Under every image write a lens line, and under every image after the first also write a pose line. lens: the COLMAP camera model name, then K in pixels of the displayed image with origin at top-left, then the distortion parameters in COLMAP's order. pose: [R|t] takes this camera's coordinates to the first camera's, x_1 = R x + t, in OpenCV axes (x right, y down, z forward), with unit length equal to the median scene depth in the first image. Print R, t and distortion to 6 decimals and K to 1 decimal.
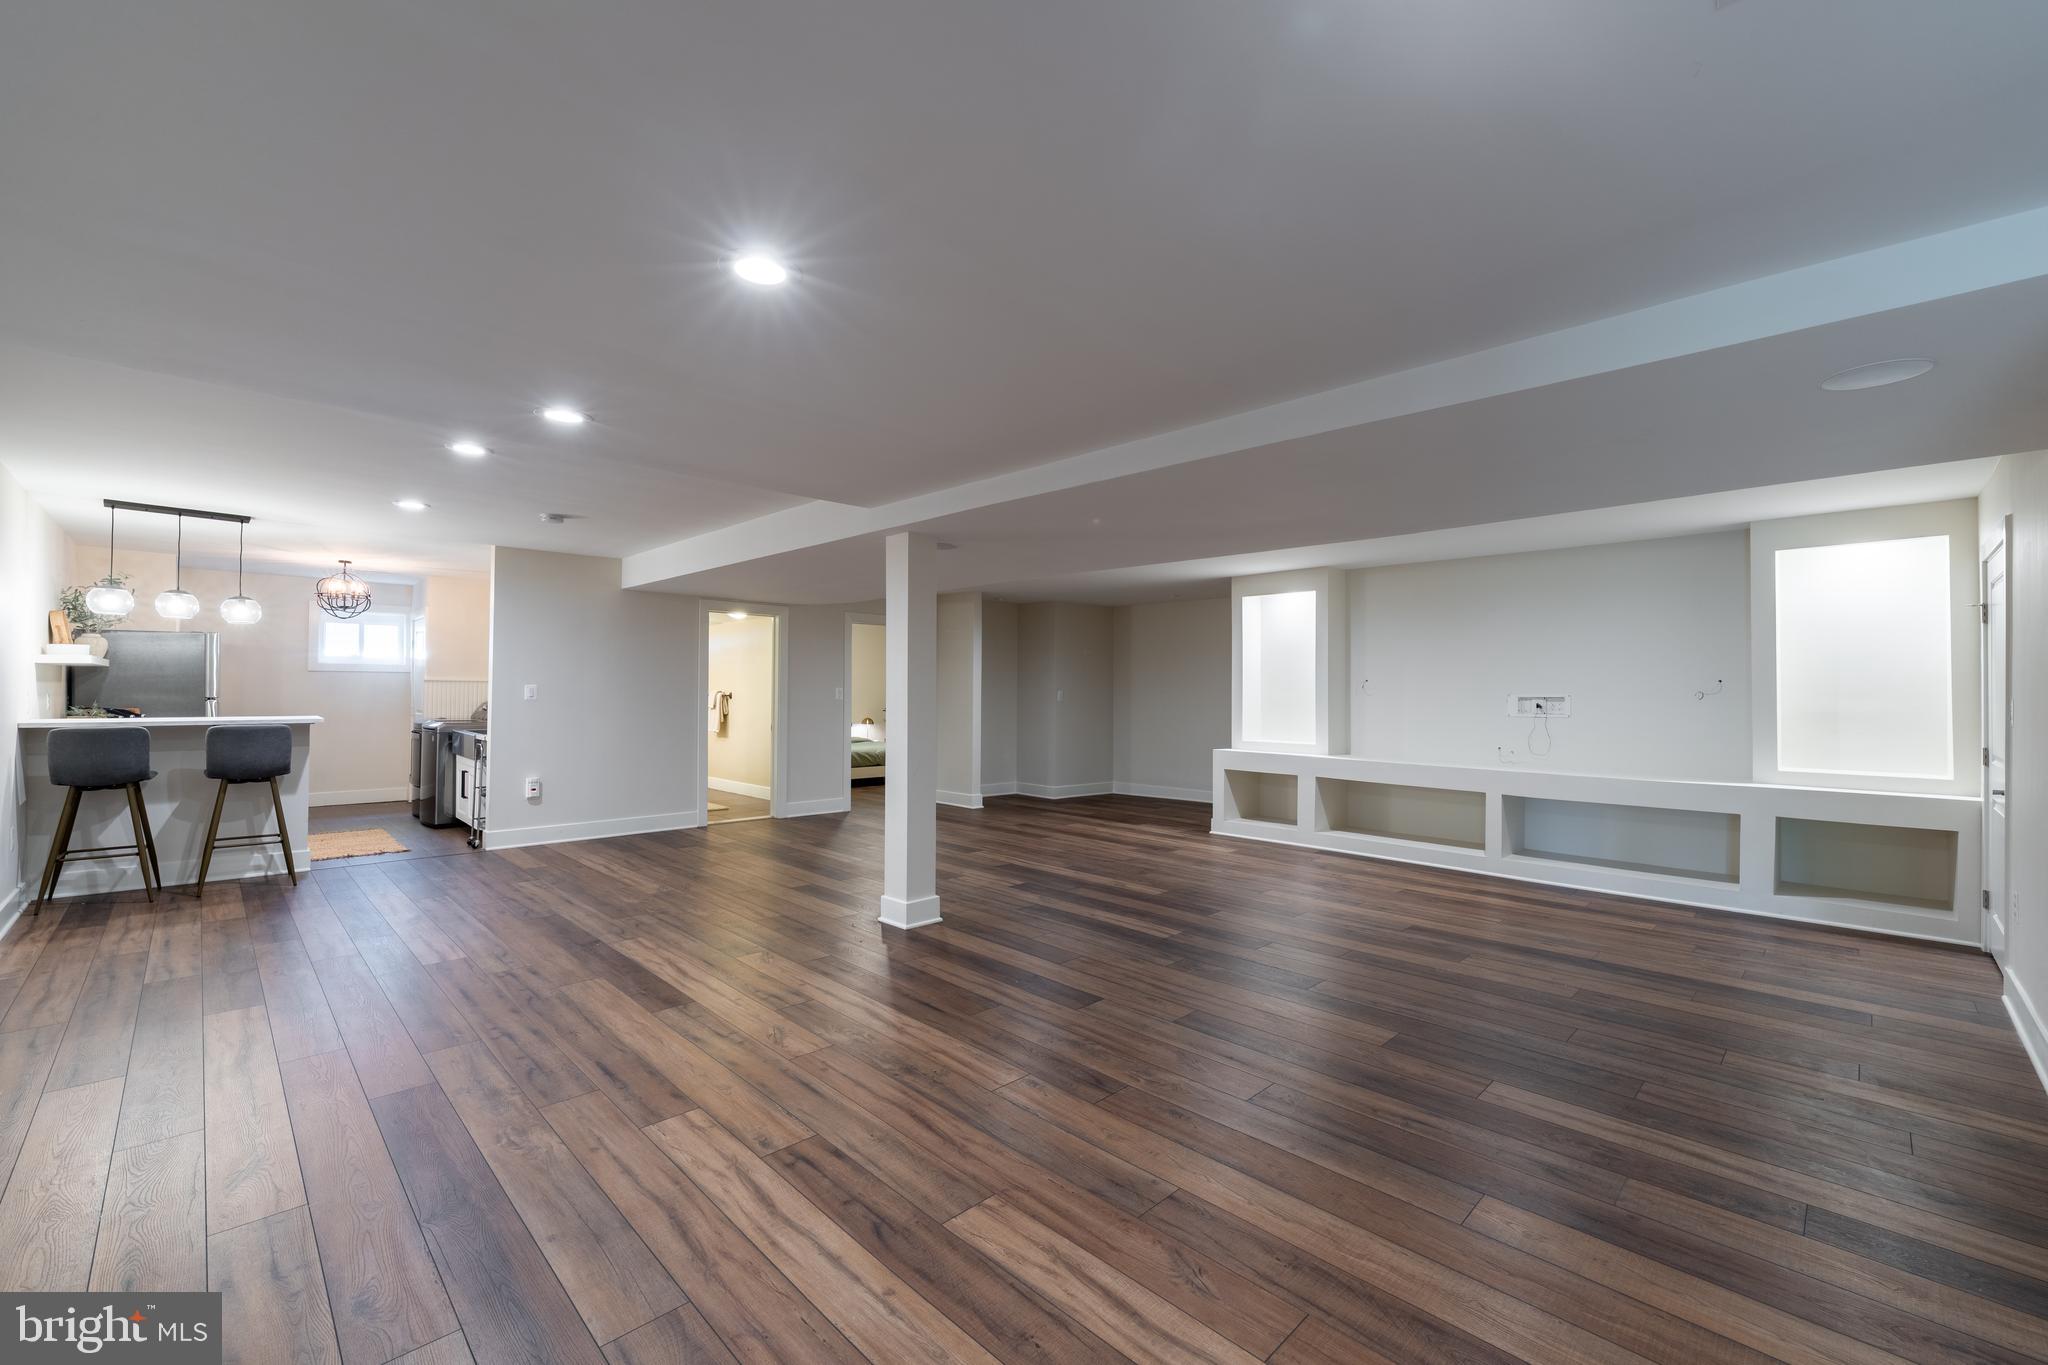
lens RADIAL K [[833.2, 0, 1031.2], [0, 833.2, 686.8], [0, 0, 1]] dist [0.000996, -0.000127]
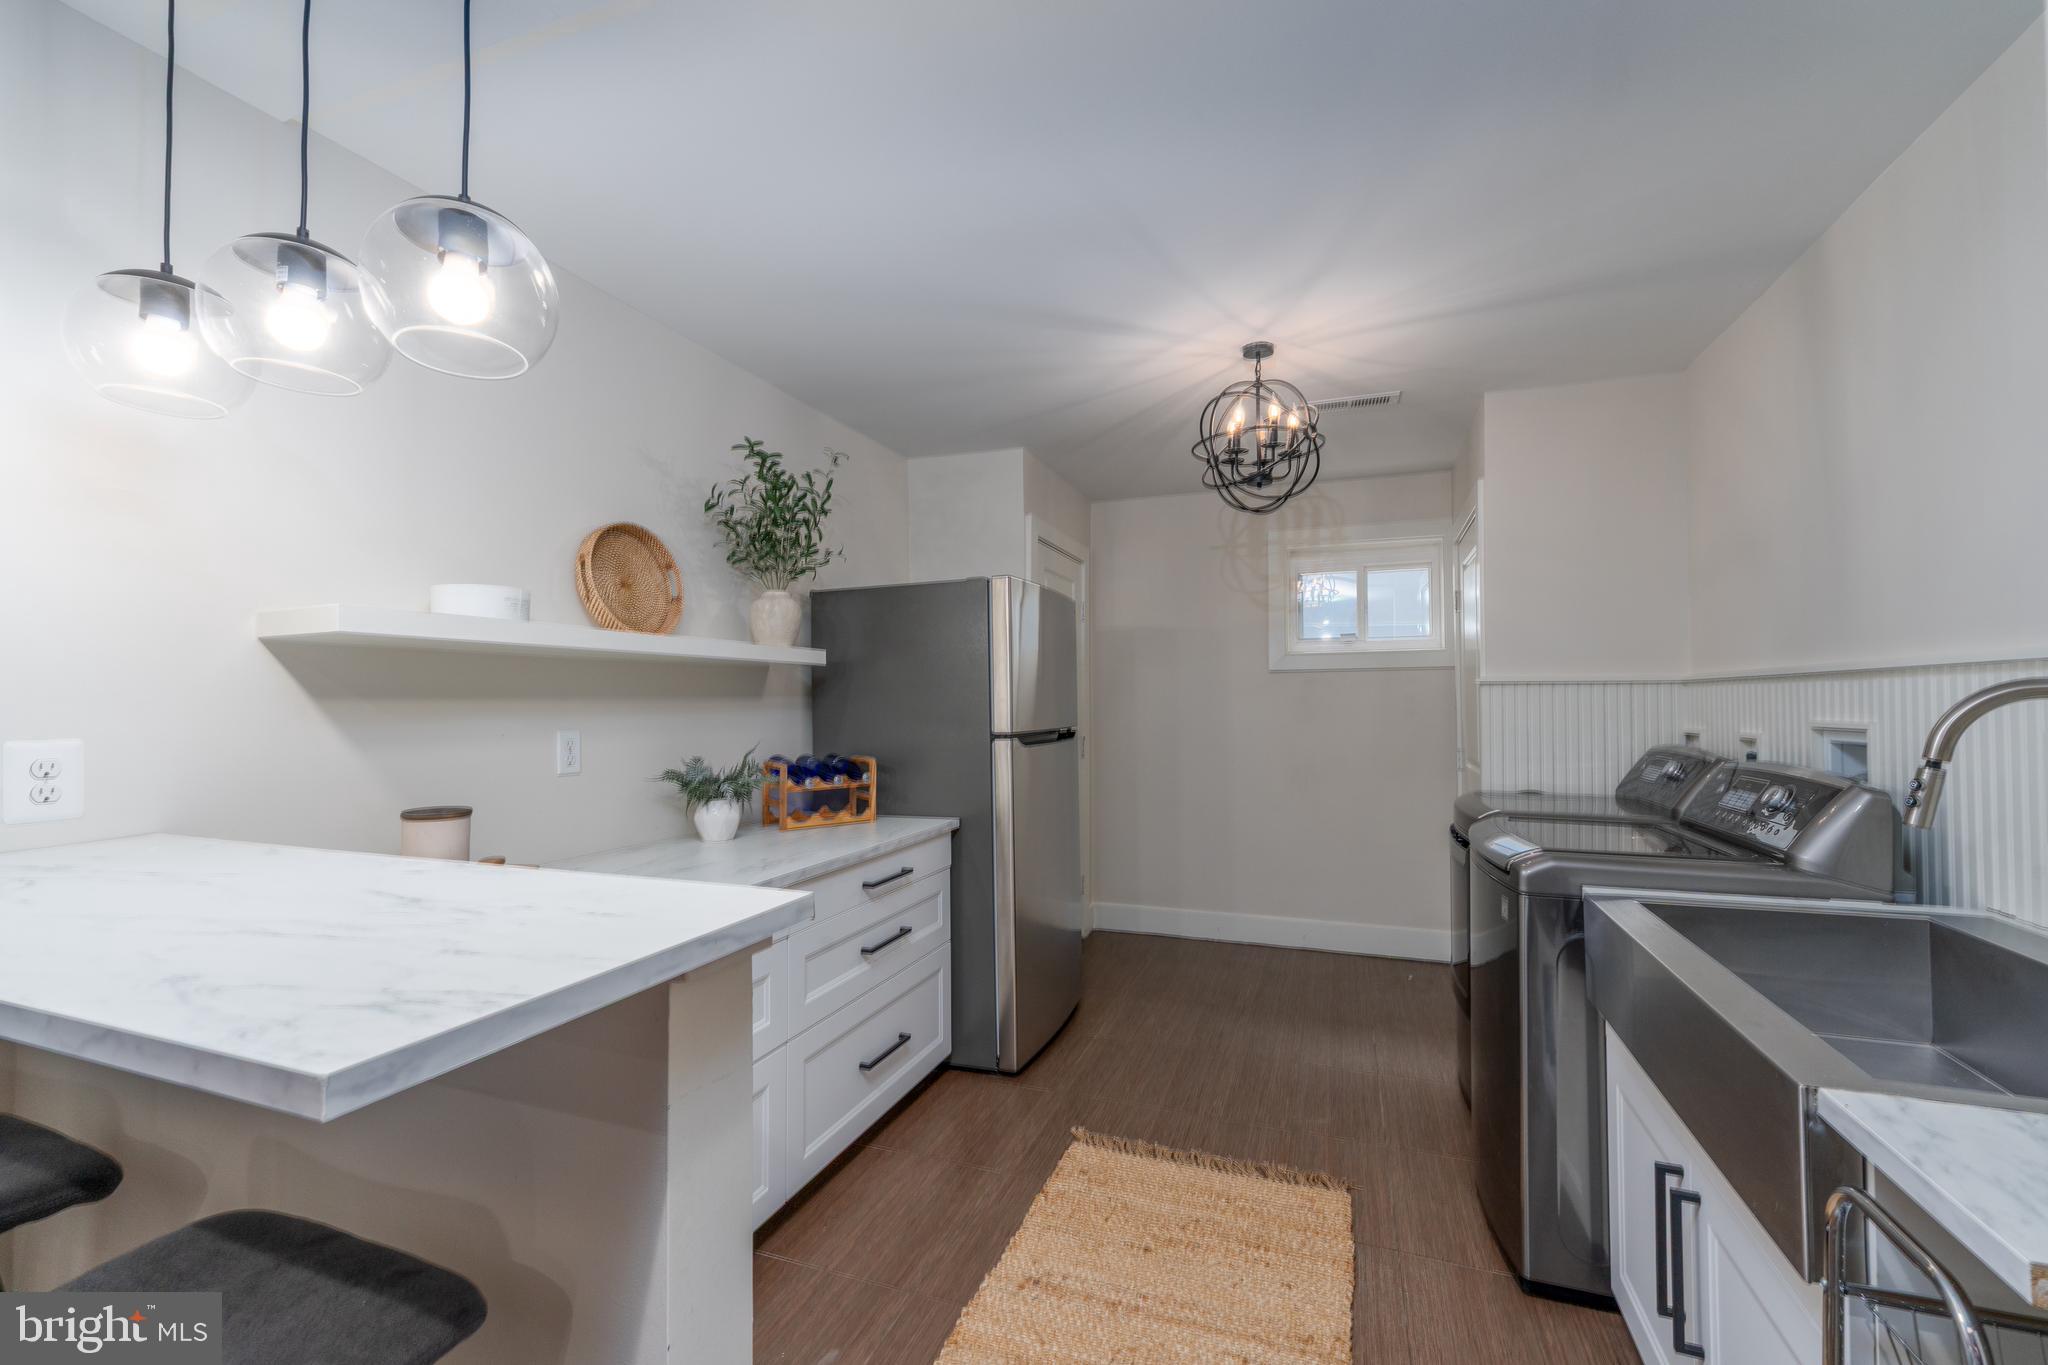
lens RADIAL K [[833.2, 0, 1031.2], [0, 833.2, 686.8], [0, 0, 1]] dist [0.000996, -0.000127]
pose [[0.430025, -0.015435, -0.902685, -0.764685], [0.012485, 0.999860, -0.011149, -0.007866], [0.902731, -0.006475, 0.430157, 1.057997]]
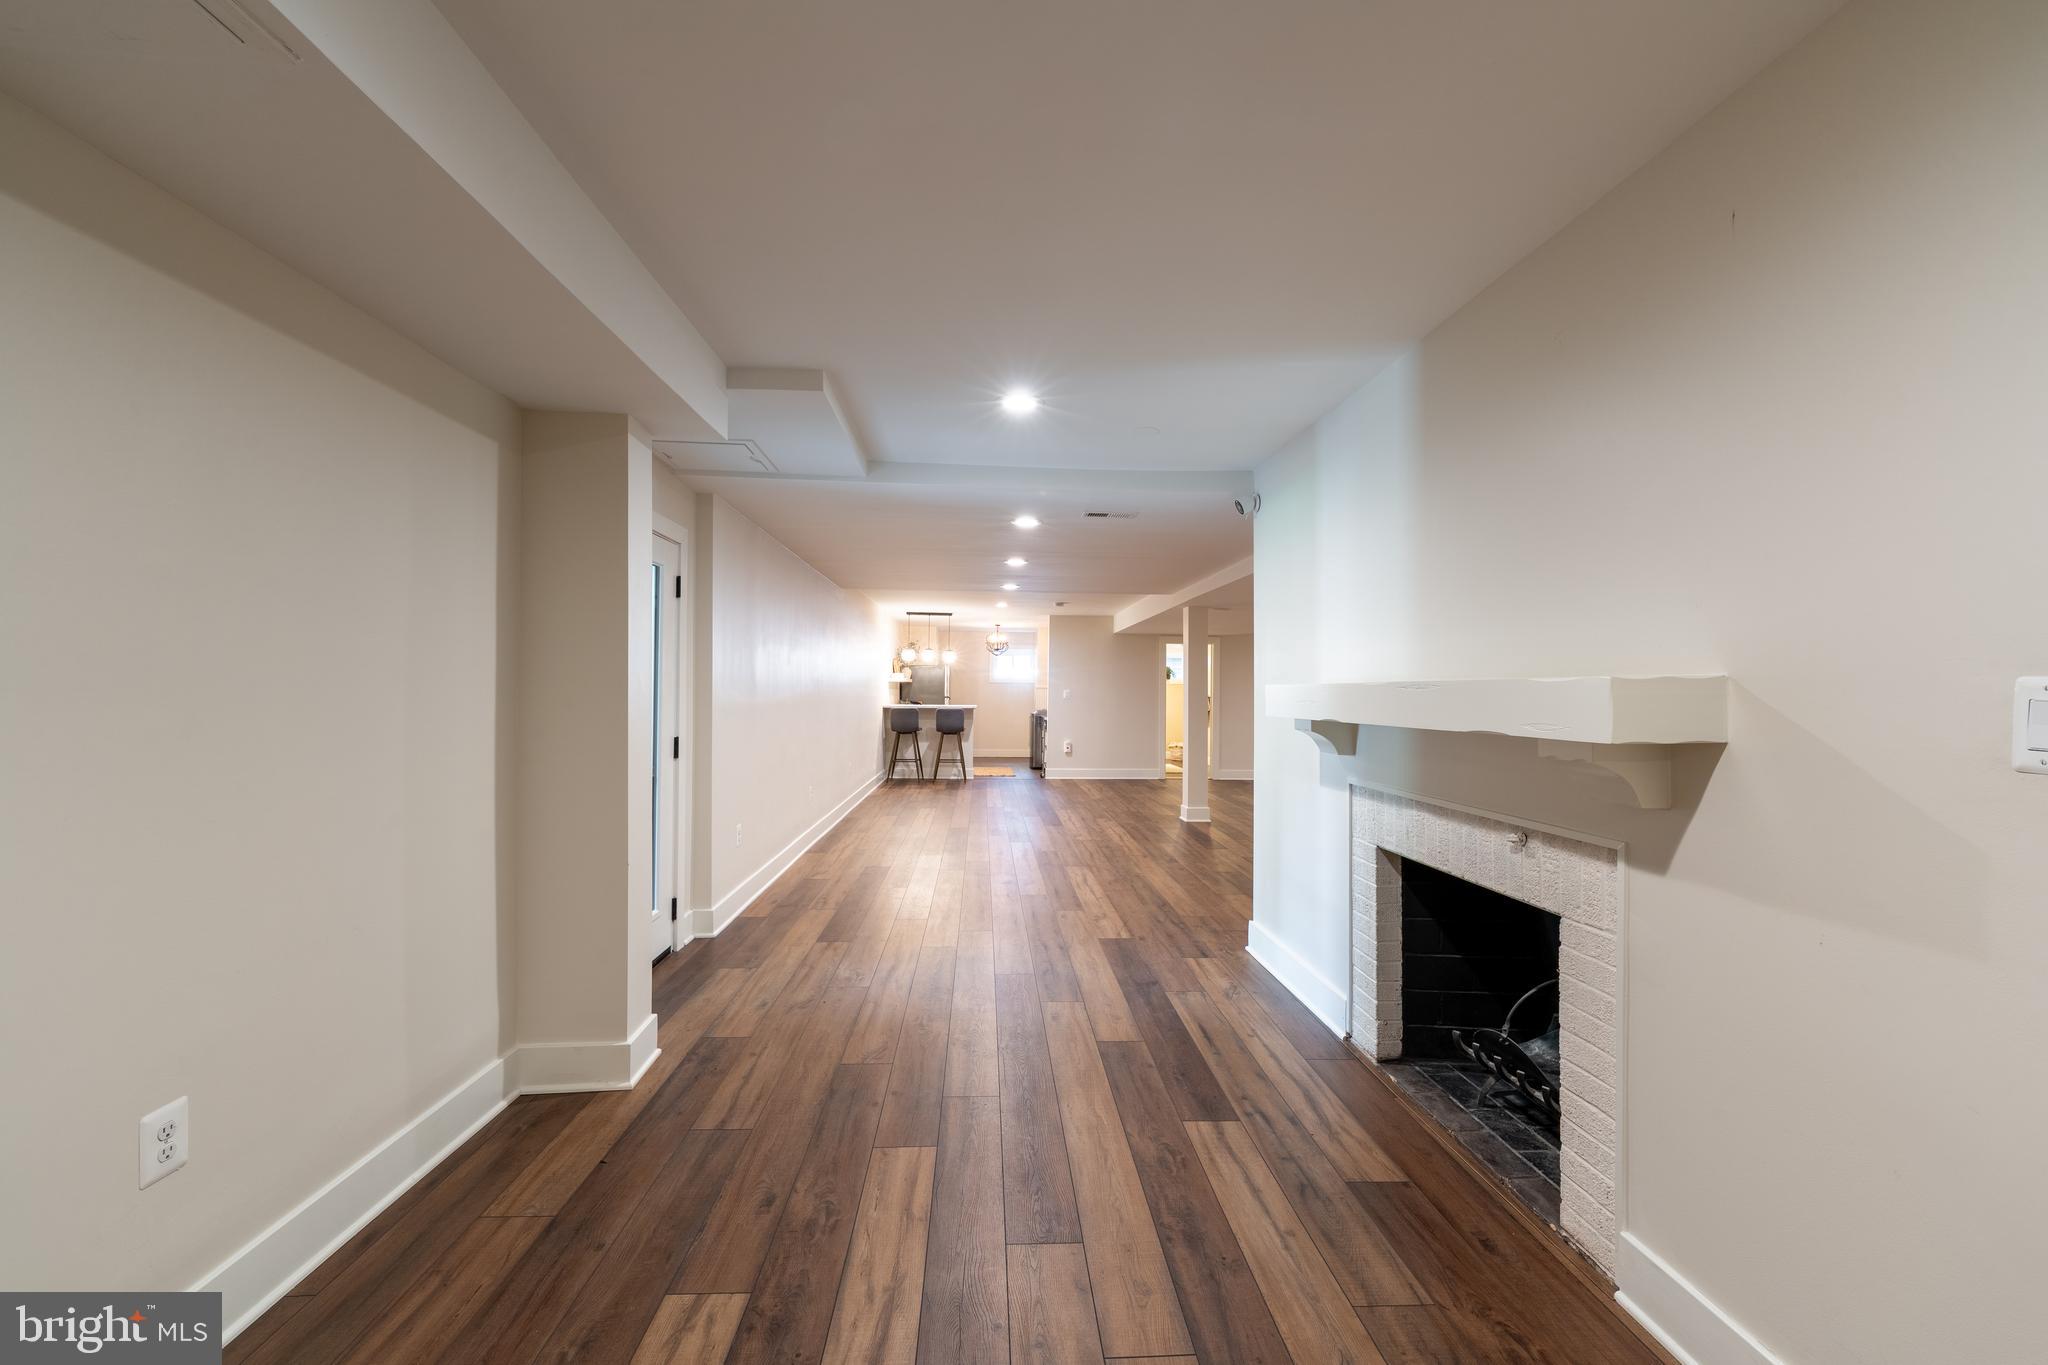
lens RADIAL K [[833.2, 0, 1031.2], [0, 833.2, 686.8], [0, 0, 1]] dist [0.000996, -0.000127]
pose [[0.749104, -0.004962, -0.662434, 0.656720], [-0.000160, 0.999971, -0.007671, 0.004809], [0.662453, 0.005852, 0.749081, -0.490483]]
